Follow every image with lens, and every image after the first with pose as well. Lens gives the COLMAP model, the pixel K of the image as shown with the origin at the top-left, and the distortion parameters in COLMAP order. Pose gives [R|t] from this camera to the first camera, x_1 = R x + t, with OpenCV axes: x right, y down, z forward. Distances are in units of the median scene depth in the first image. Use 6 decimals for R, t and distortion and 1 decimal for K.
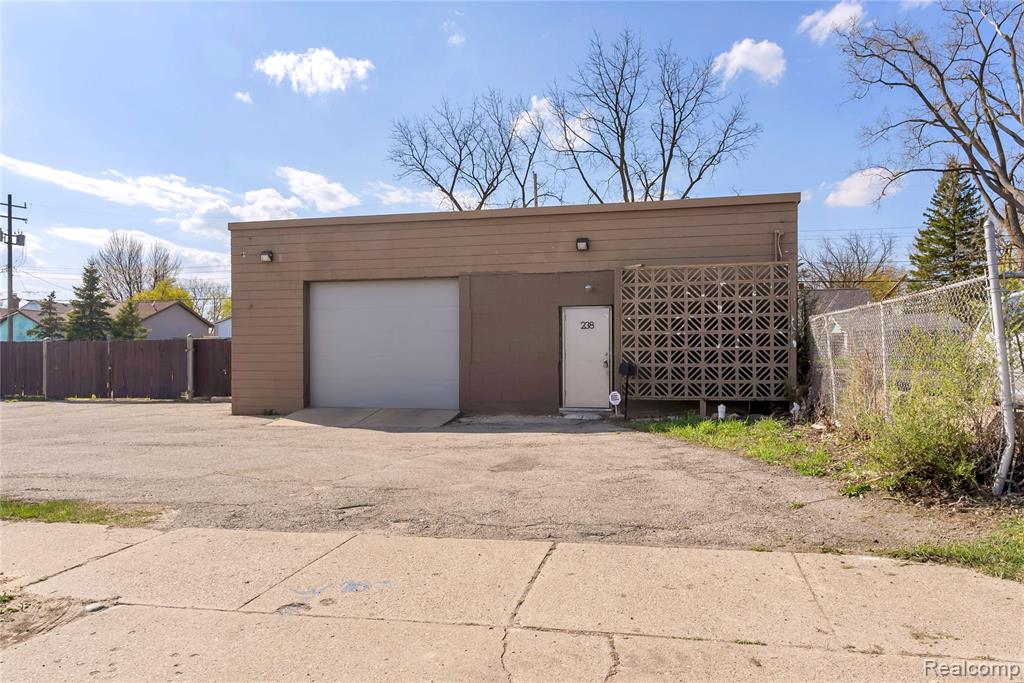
lens RADIAL K [[719.5, 0, 512.0], [0, 719.5, 341.5], [0, 0, 1]] dist [-0.003964, -0.002006]
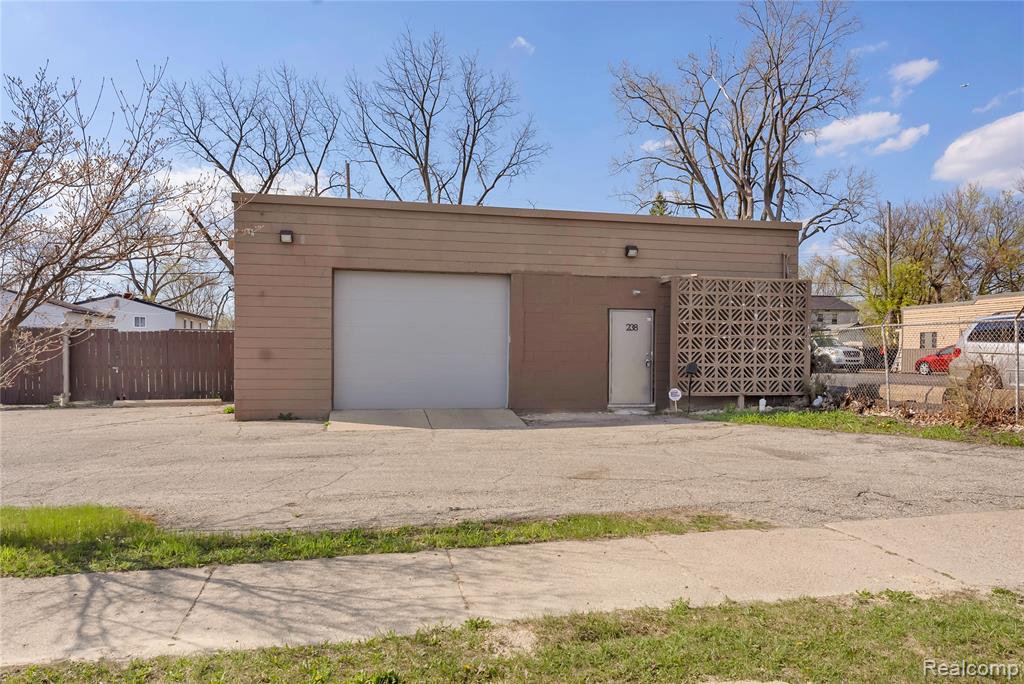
lens RADIAL K [[721.0, 0, 512.0], [0, 721.0, 342.0], [0, 0, 1]] dist [0.008502, 0.000885]
pose [[0.898883, 0.018640, 0.437791, -0.518976], [-0.019748, 0.999803, -0.002021, 0.005179], [-0.437743, -0.006829, 0.899074, 0.108816]]
